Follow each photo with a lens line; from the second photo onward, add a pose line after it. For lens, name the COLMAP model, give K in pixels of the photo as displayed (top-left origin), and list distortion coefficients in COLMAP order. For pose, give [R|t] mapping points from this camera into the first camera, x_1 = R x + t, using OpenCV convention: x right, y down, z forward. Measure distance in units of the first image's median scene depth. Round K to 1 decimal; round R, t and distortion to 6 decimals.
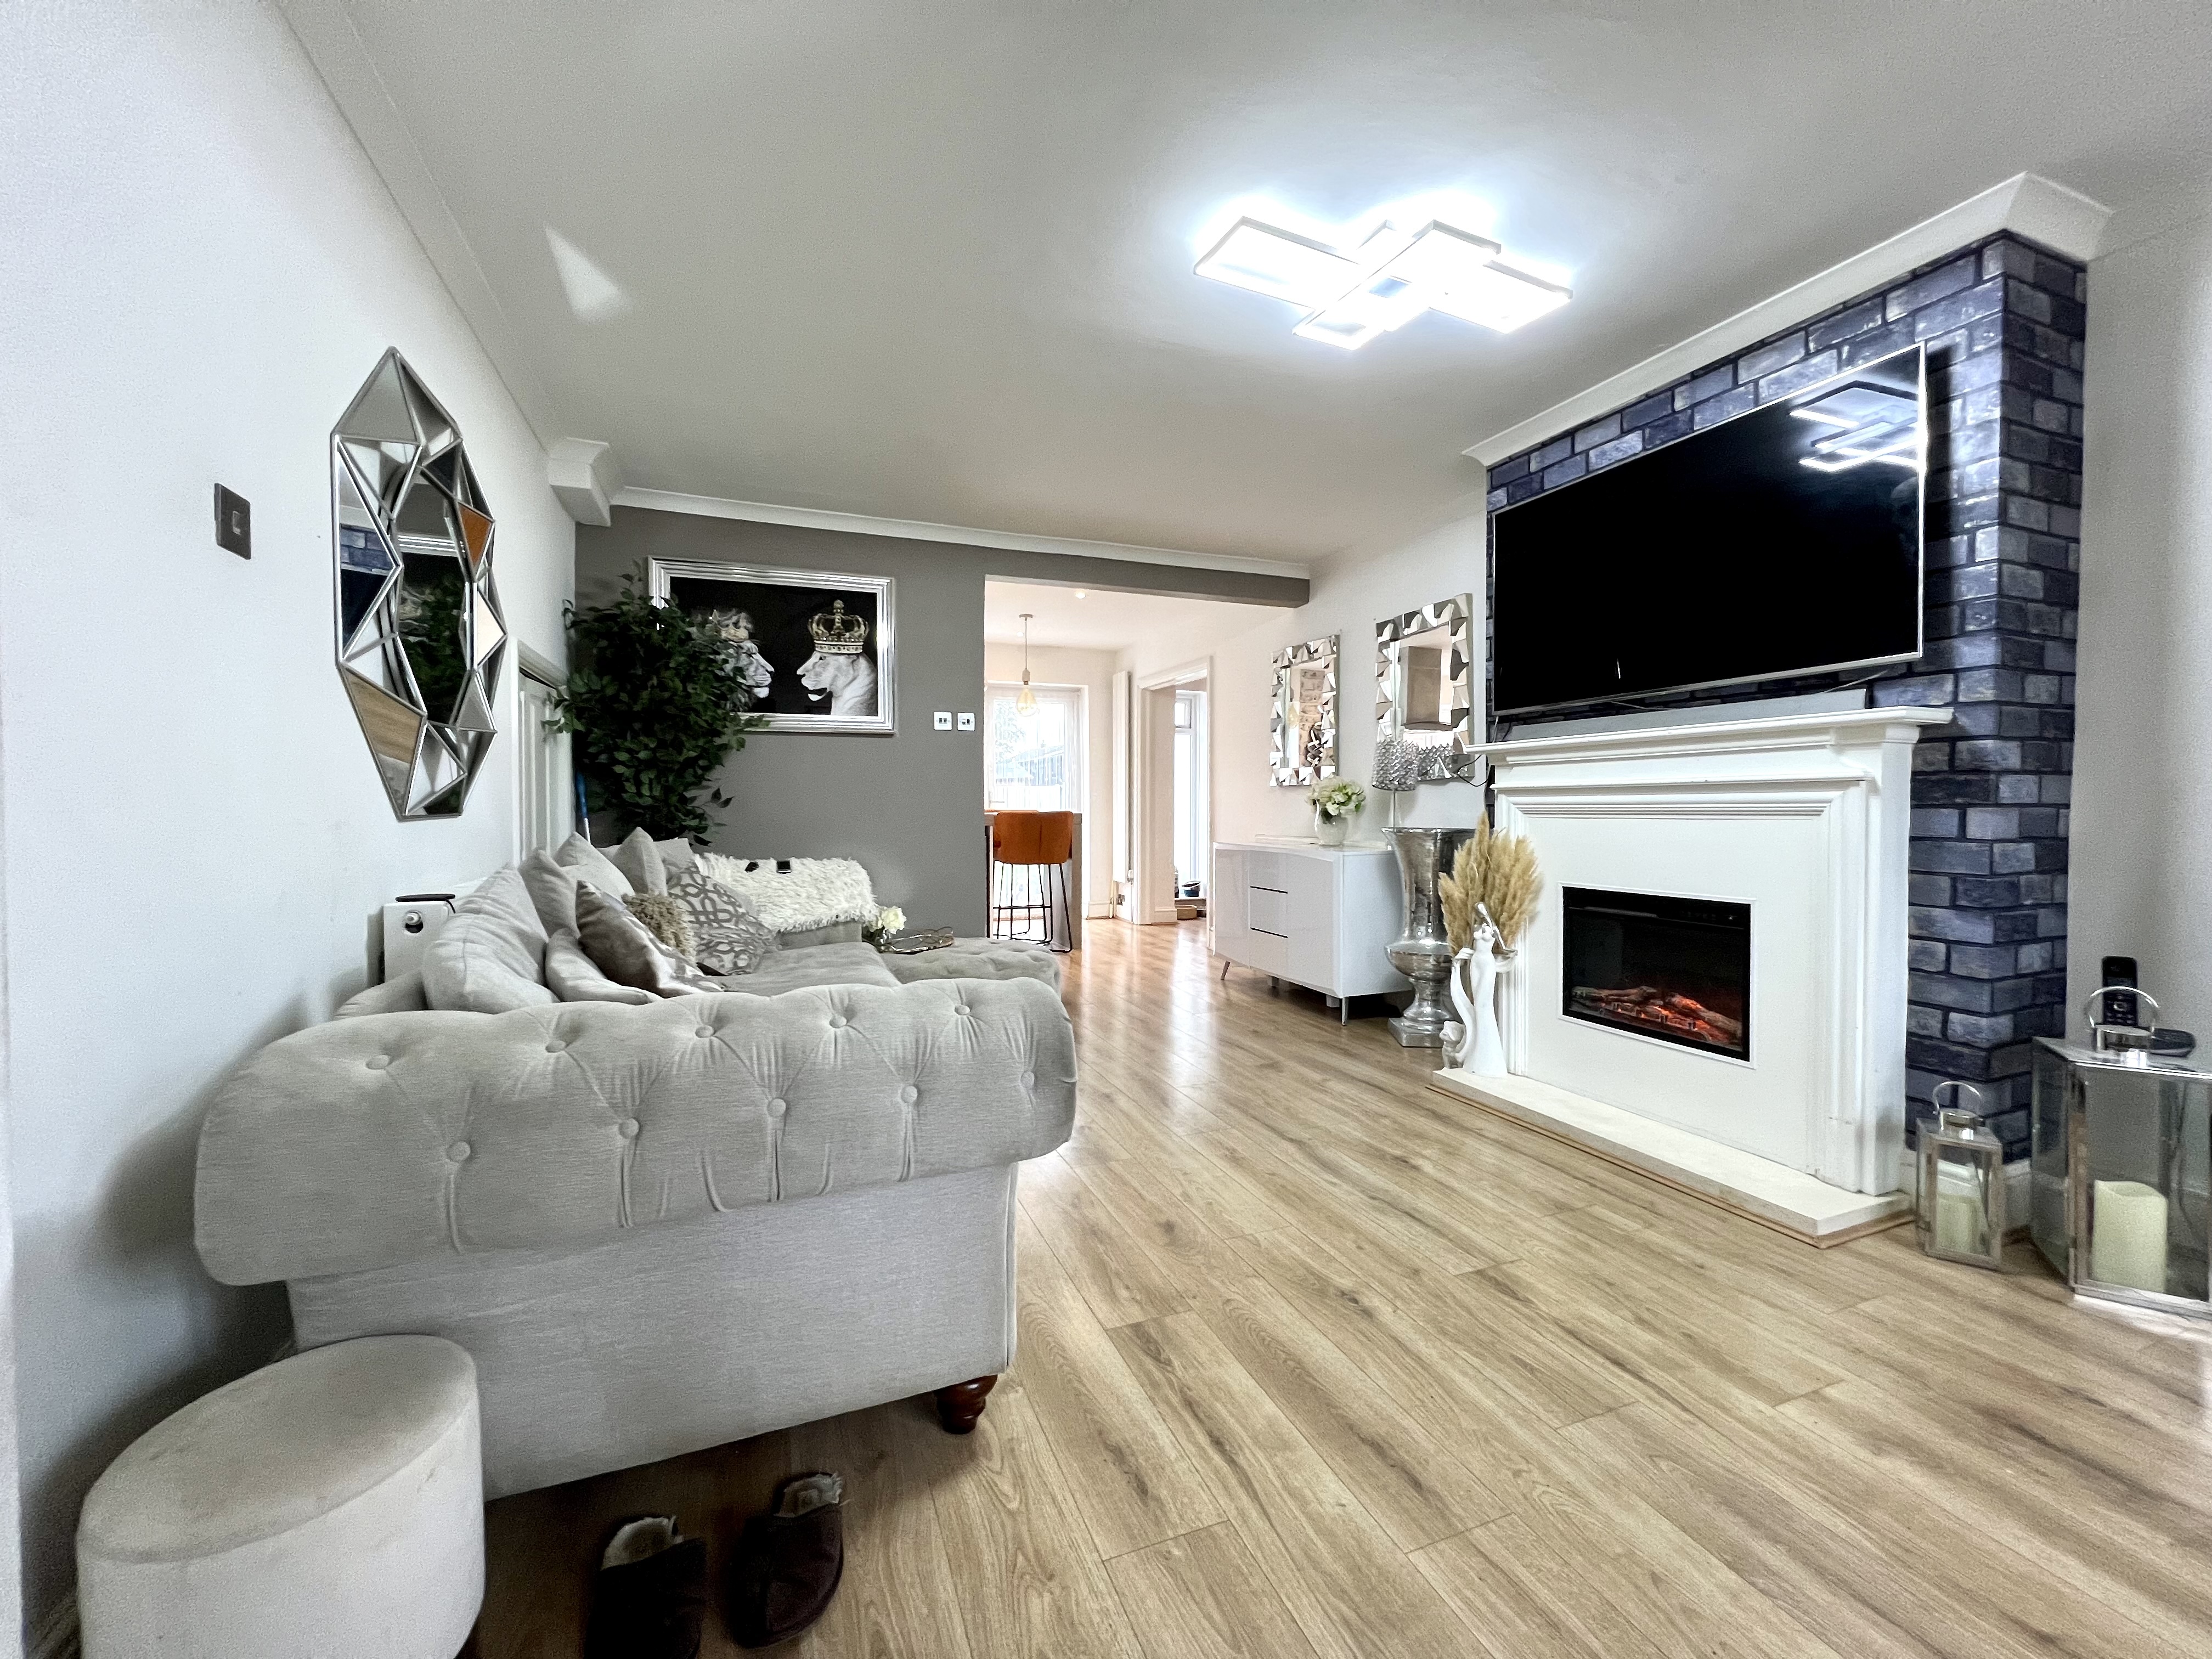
lens RADIAL K [[886.7, 0, 1102.0], [0, 886.7, 823.5], [0, 0, 1]] dist [-0.001853, 0.001089]
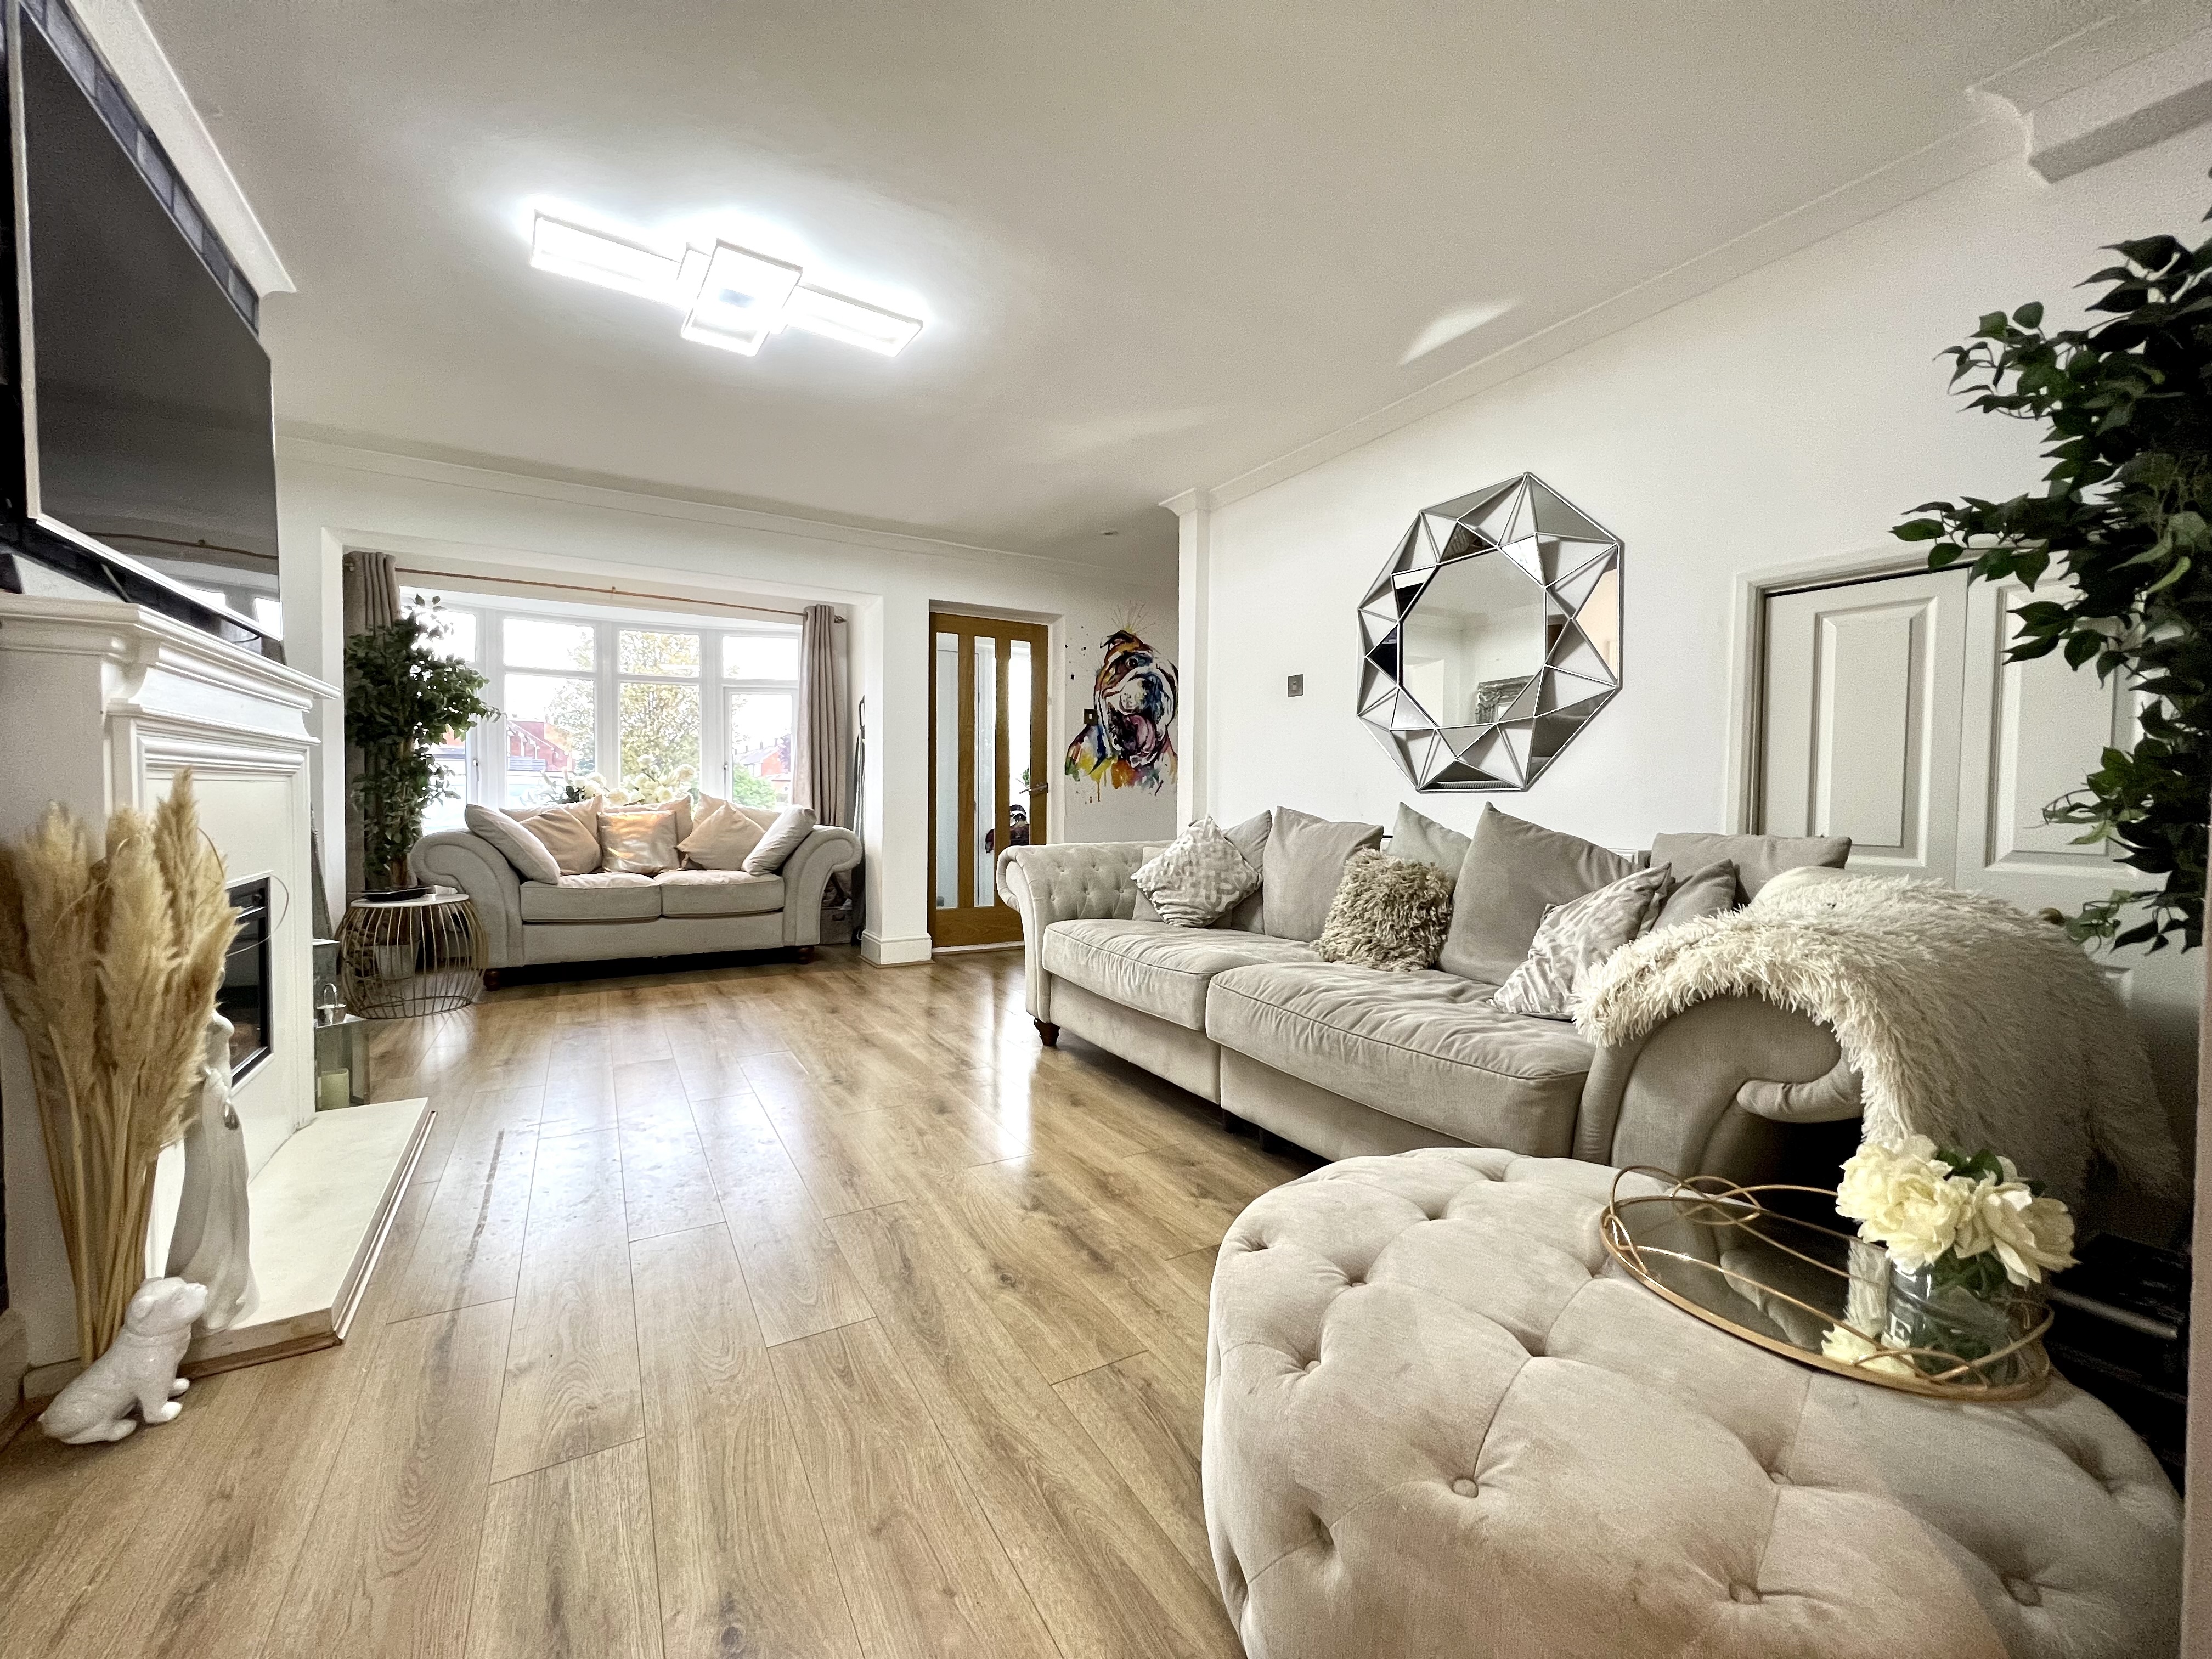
lens RADIAL K [[886.7, 0, 1102.0], [0, 886.7, 823.5], [0, 0, 1]] dist [-0.001853, 0.001089]
pose [[-0.987132, -0.001163, -0.159903, 0.034617], [-0.008567, 0.998922, 0.045624, -0.009547], [0.159677, 0.046407, -0.986078, 1.467232]]
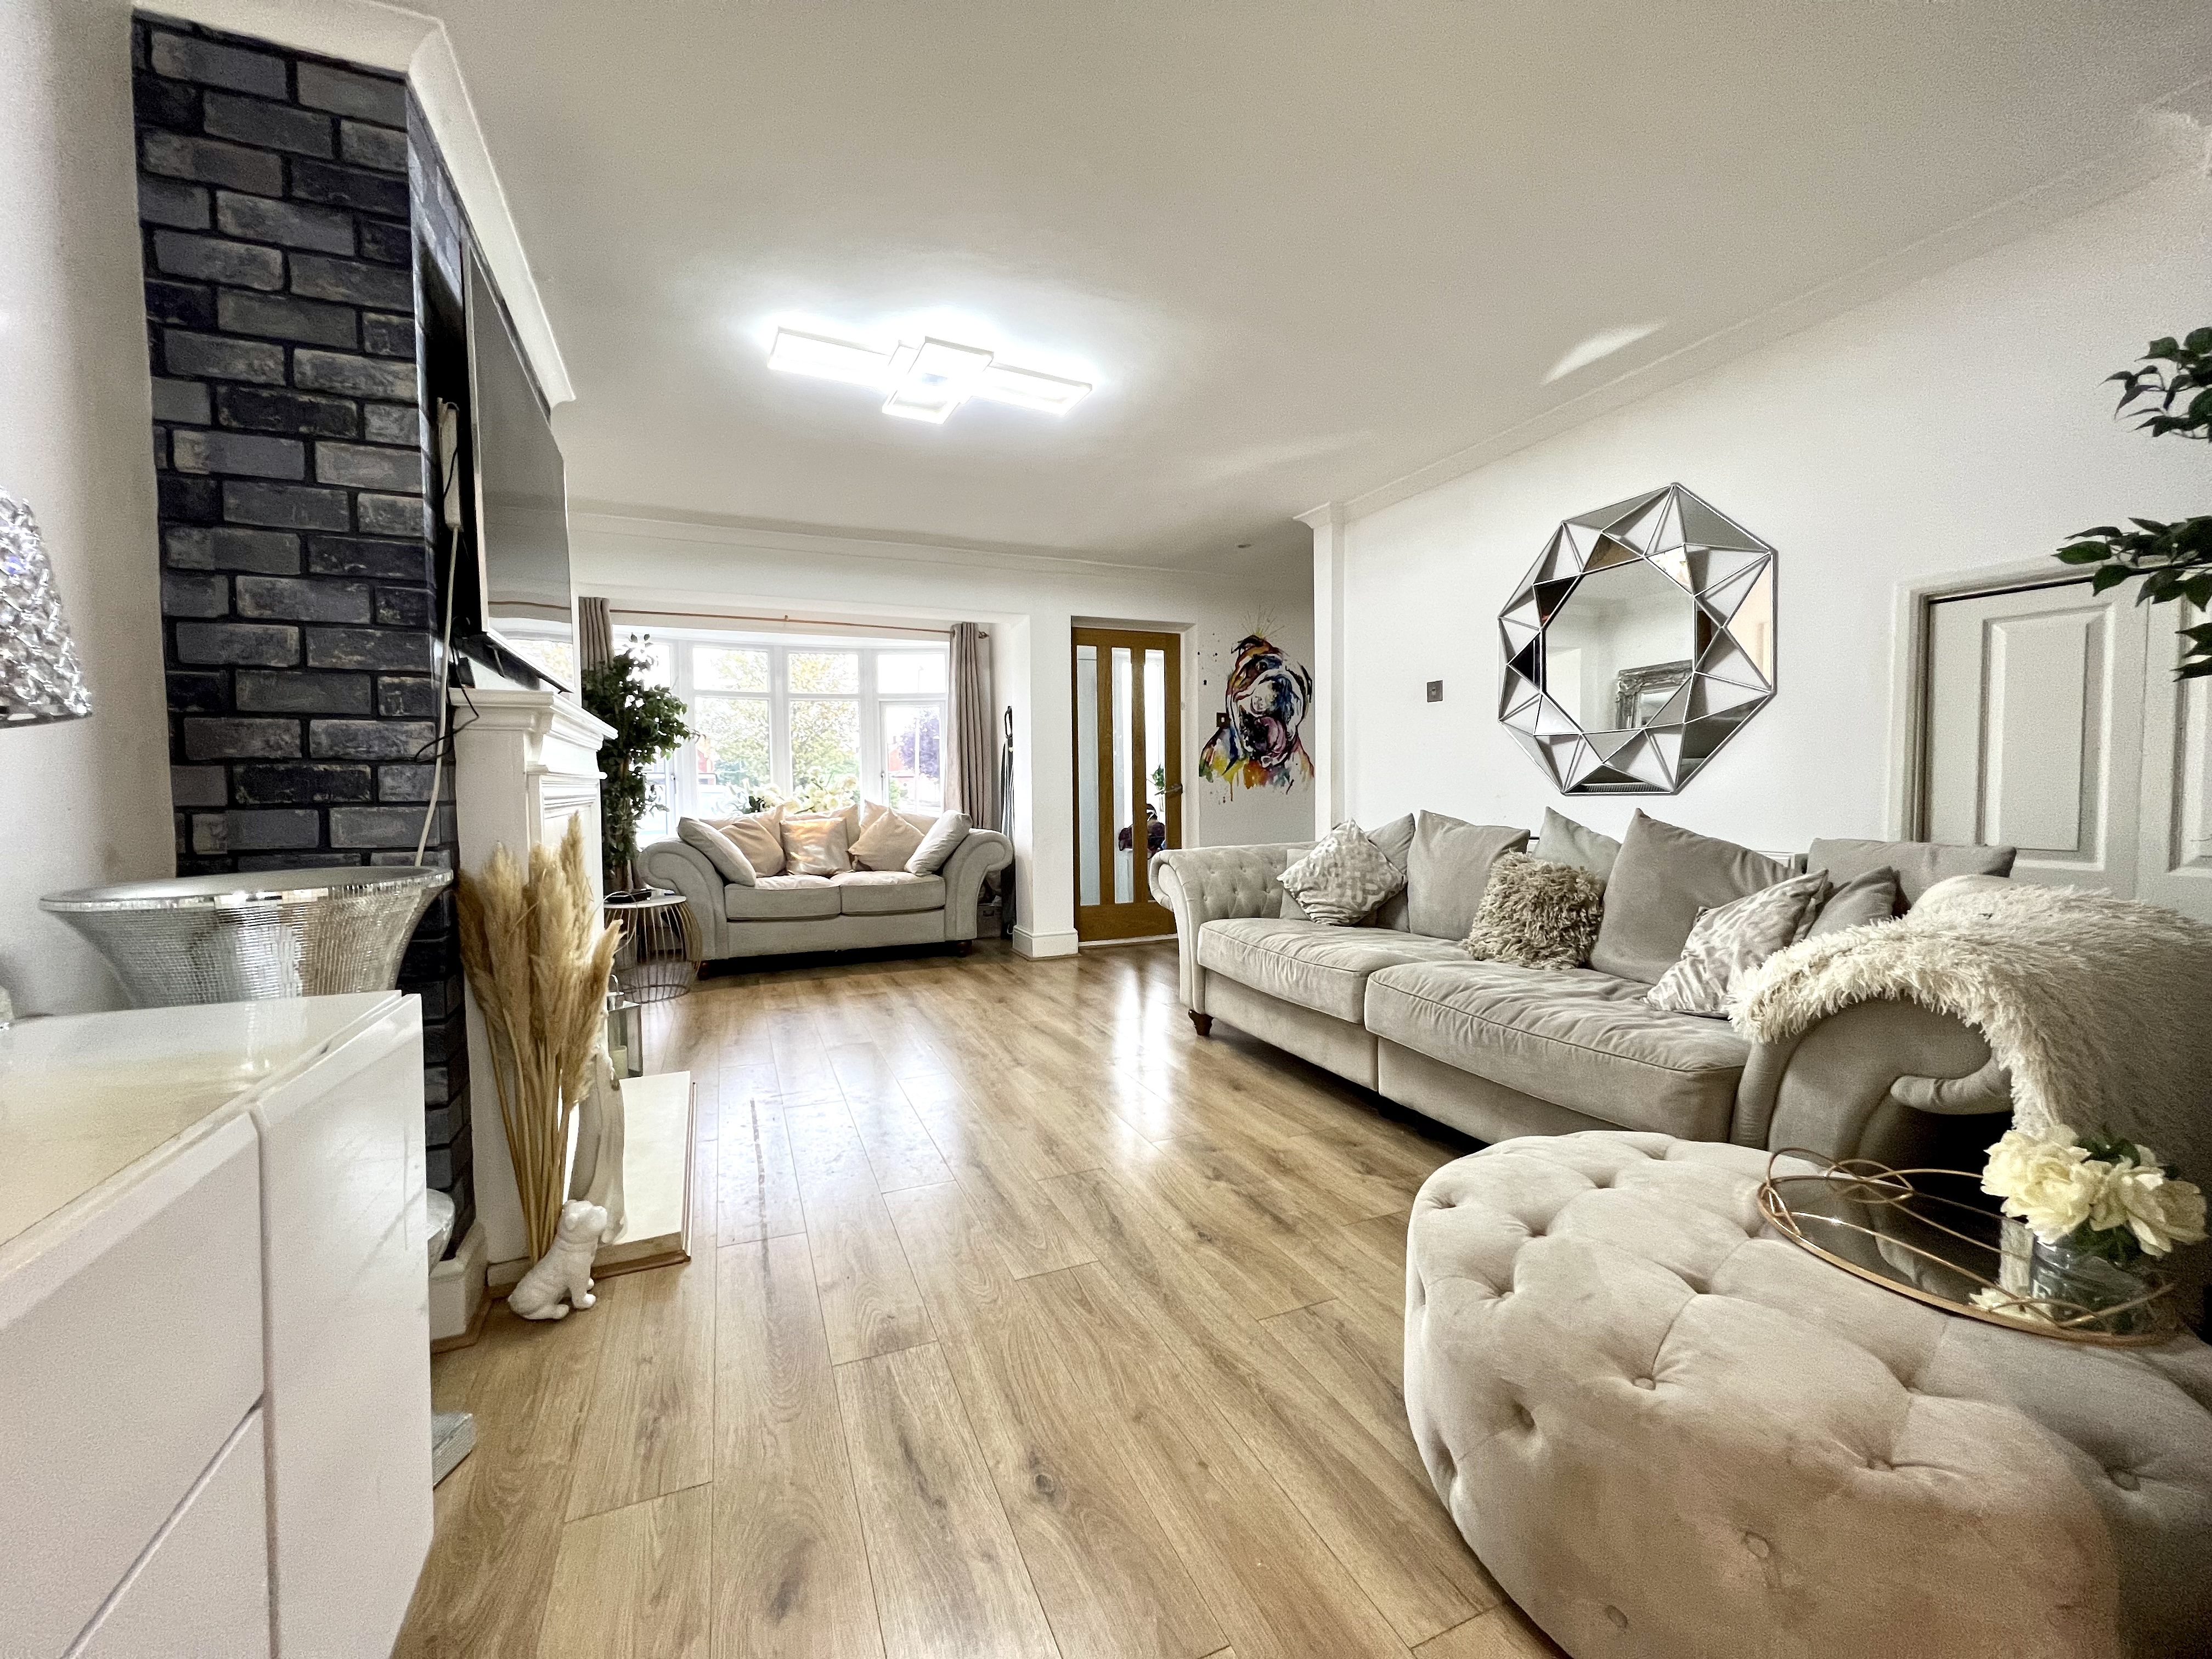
lens RADIAL K [[886.7, 0, 1102.0], [0, 886.7, 823.5], [0, 0, 1]] dist [-0.001853, 0.001089]
pose [[-0.999161, 0.015458, -0.037928, 0.095330], [0.013289, 0.998299, 0.056771, -0.033697], [0.038741, 0.056219, -0.997667, 1.542563]]
